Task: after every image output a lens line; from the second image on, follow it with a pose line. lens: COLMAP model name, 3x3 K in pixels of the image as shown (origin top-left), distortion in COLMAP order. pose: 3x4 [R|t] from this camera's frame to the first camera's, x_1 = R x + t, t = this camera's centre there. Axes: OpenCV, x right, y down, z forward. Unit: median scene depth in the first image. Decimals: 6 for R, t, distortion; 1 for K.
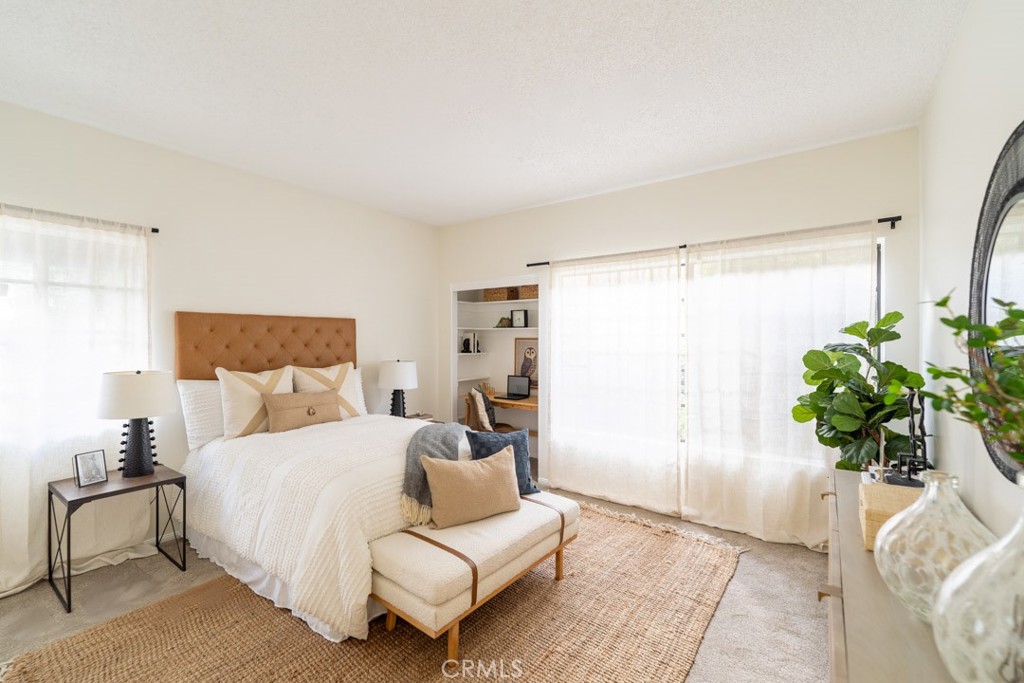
lens RADIAL K [[433.4, 0, 516.1], [0, 433.4, 340.3], [0, 0, 1]] dist [-0.001492, -0.000217]
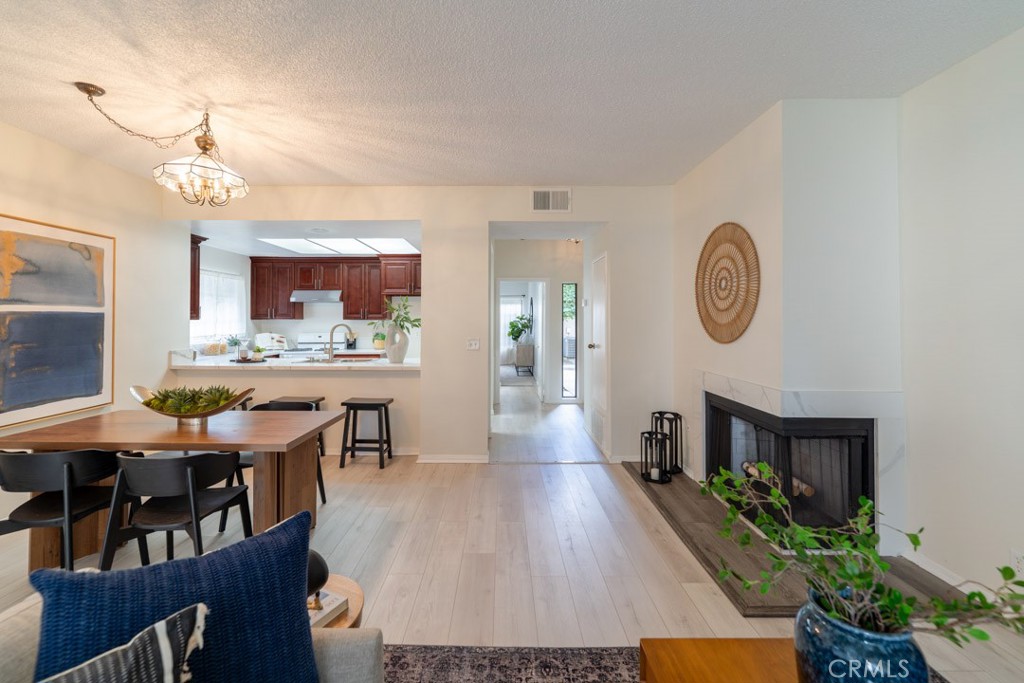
lens RADIAL K [[425.5, 0, 505.5], [0, 425.5, 313.1], [0, 0, 1]] dist [0.001727, 0.000015]
pose [[0.808163, 0.007799, 0.588907, -1.838120], [-0.000099, 0.999914, -0.013107, -0.007656], [-0.588958, 0.010534, 0.808095, -2.381565]]
